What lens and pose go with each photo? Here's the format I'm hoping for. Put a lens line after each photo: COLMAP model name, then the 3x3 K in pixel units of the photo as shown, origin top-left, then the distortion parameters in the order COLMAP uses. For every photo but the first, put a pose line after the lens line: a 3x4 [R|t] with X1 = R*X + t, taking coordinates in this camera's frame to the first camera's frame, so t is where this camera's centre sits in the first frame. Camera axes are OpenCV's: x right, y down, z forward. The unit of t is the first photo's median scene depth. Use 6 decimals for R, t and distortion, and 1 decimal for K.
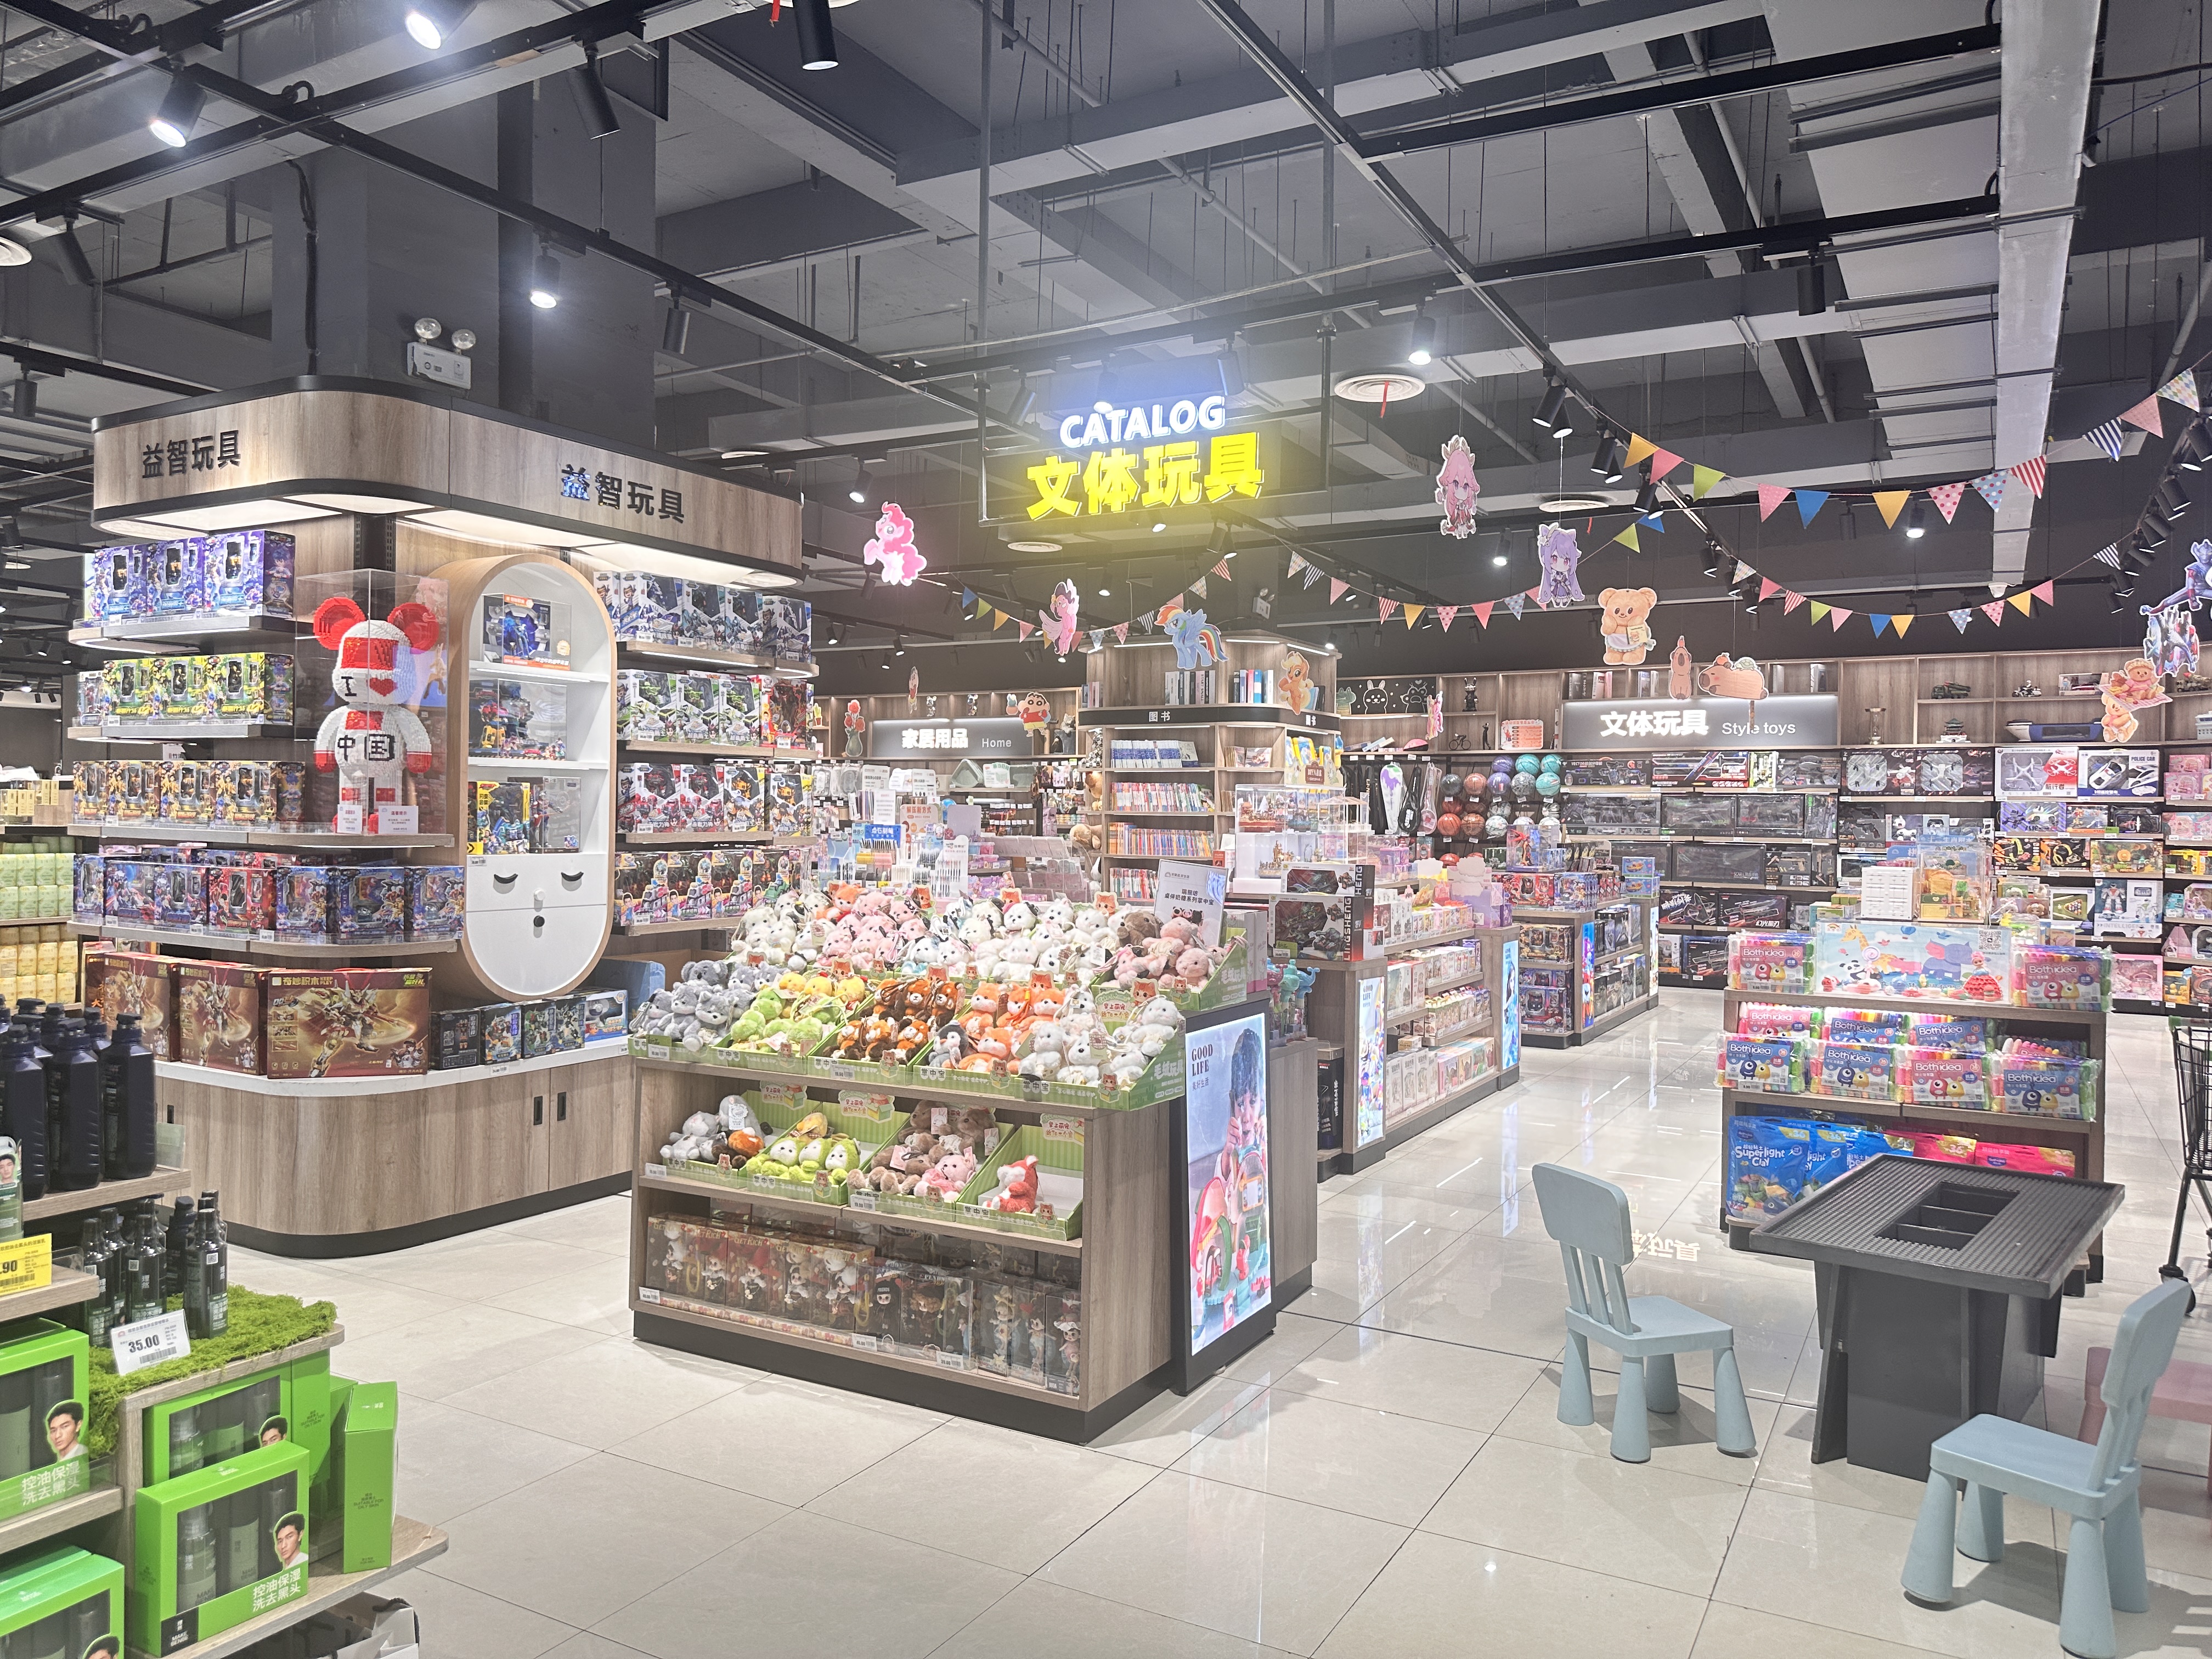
lens RADIAL K [[1560.7, 0, 1103.3], [0, 1560.7, 833.0], [0, 0, 1]] dist [0.014215, -0.000257]
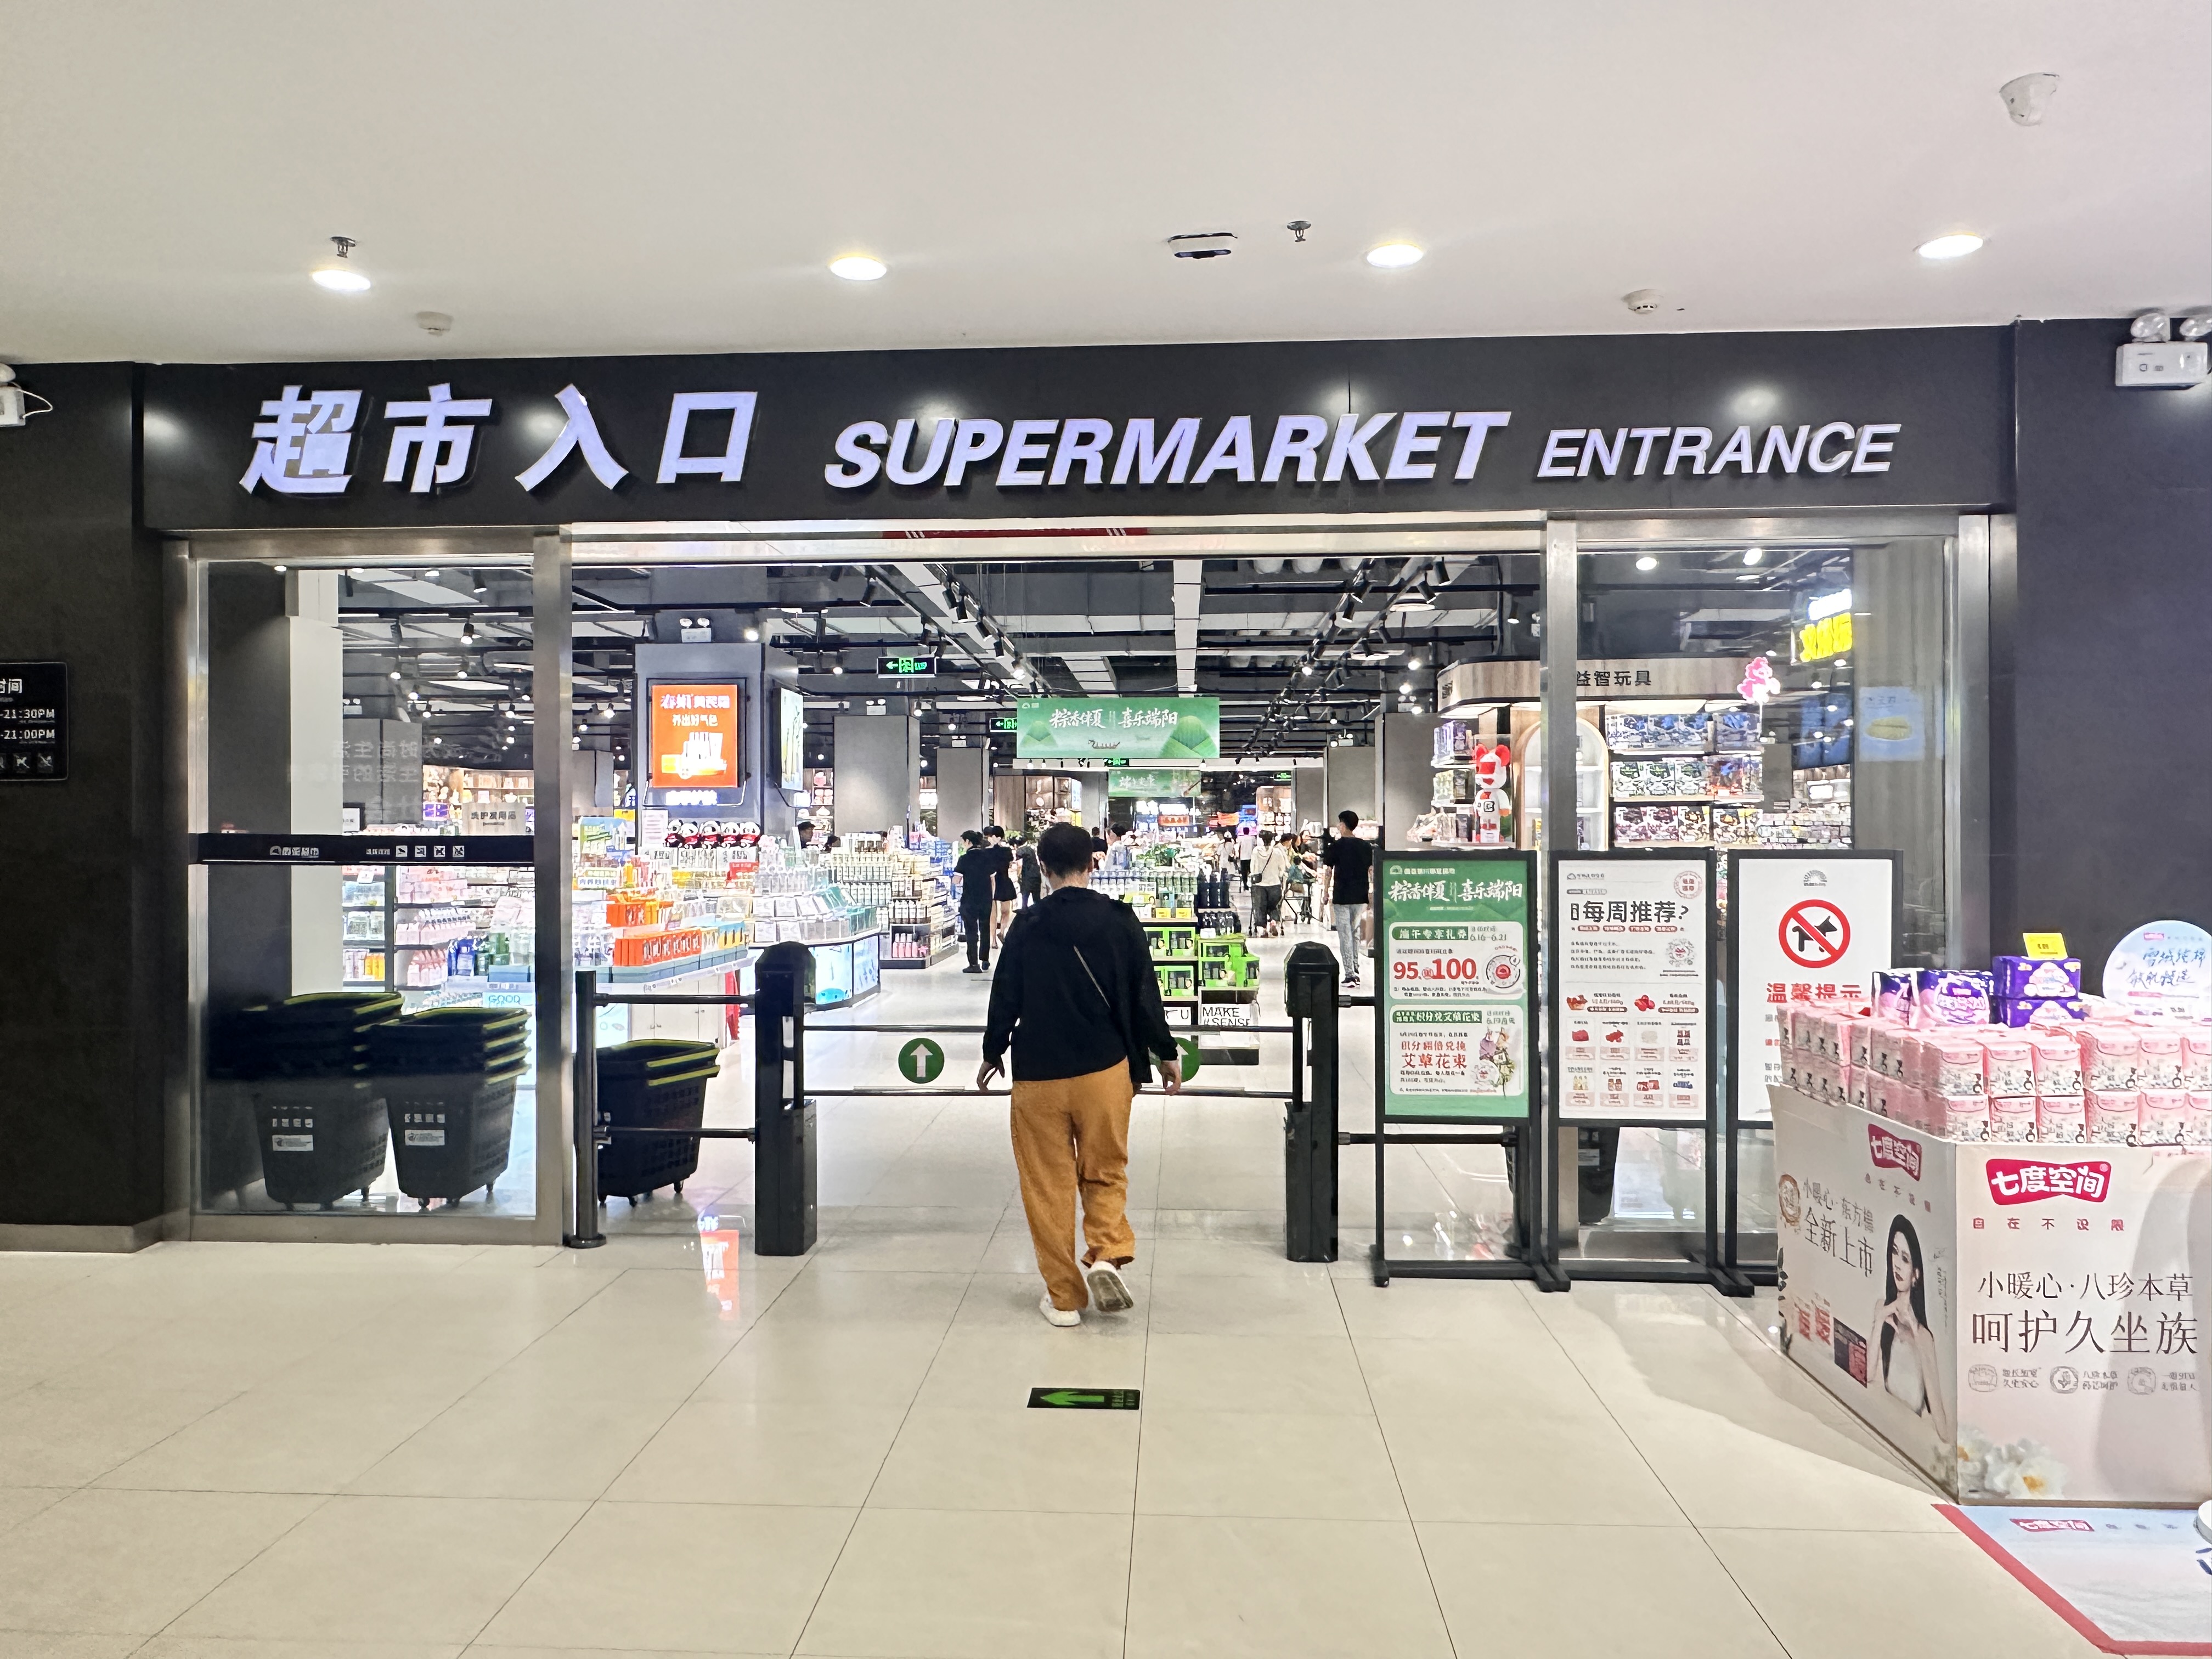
lens RADIAL K [[1530.8, 0, 1098.9], [0, 1530.8, 834.0], [0, 0, 1]] dist [-0.061382, -0.001791]
pose [[0.450818, -0.014378, -0.892500, 1.163872], [0.000935, 0.999877, -0.015635, 0.019790], [0.892615, 0.006214, 0.450776, -0.503715]]
